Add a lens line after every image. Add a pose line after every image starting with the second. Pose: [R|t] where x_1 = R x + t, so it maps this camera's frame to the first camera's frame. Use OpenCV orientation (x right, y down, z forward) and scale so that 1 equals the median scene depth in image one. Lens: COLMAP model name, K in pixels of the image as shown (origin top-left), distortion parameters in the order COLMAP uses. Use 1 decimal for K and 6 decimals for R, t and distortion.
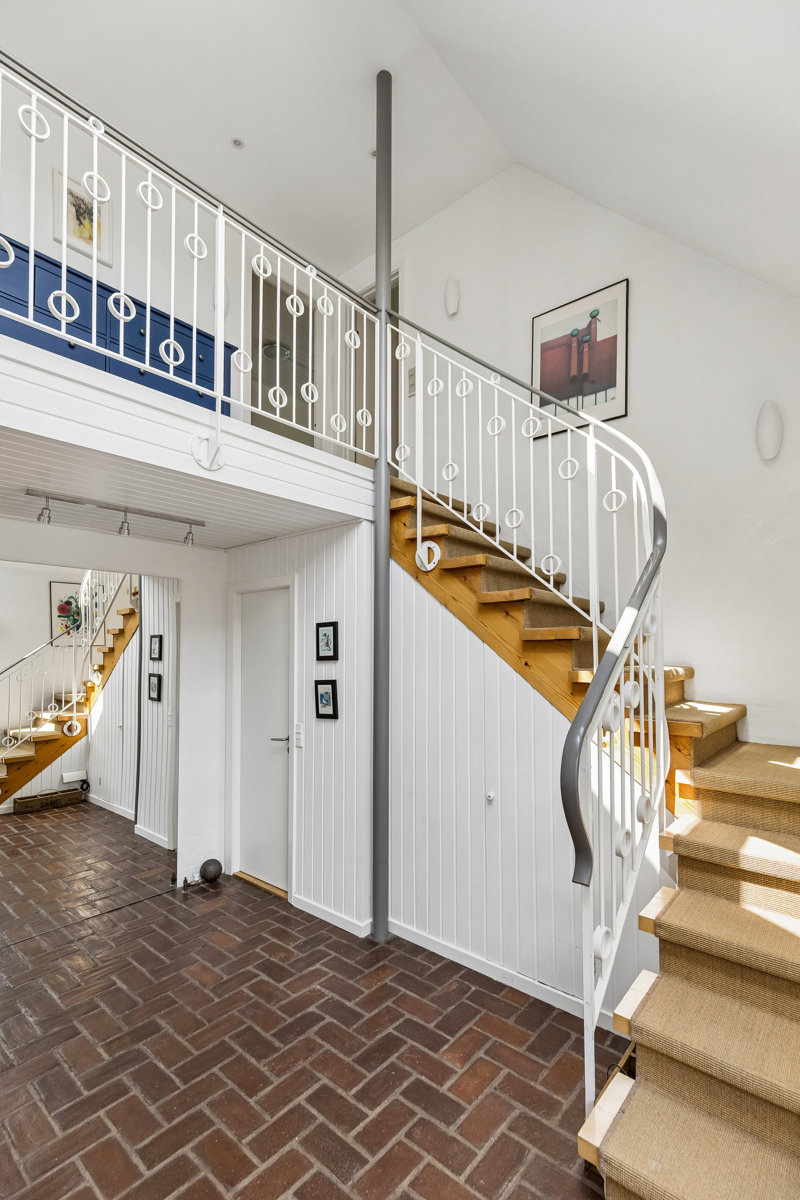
lens RADIAL K [[558.3, 0, 400.3], [0, 558.3, 630.7], [0, 0, 1]] dist [0.011017, -0.002181]
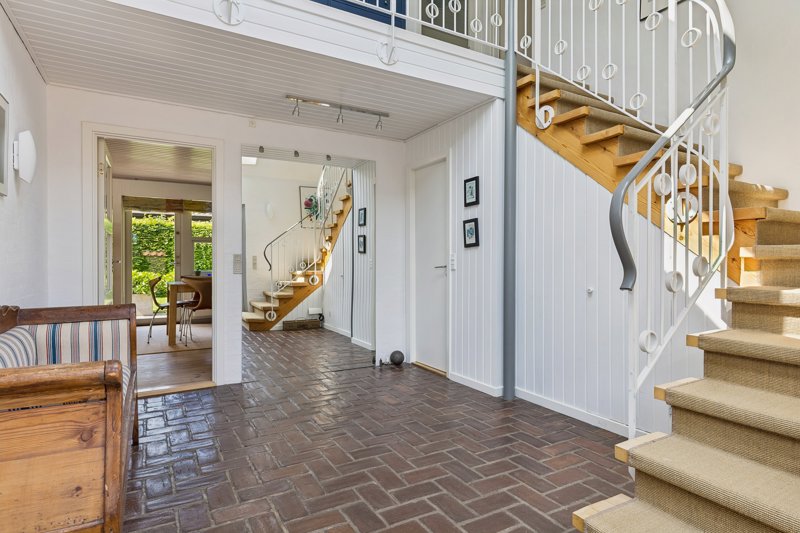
lens RADIAL K [[449.7, 0, 401.4], [0, 449.7, 266.8], [0, 0, 1]] dist [0.006022, 0.001273]
pose [[0.943360, 0.002931, -0.331759, 0.083635], [0.009333, 0.999331, 0.035368, 0.178901], [0.331640, -0.036462, 0.942701, -0.136904]]
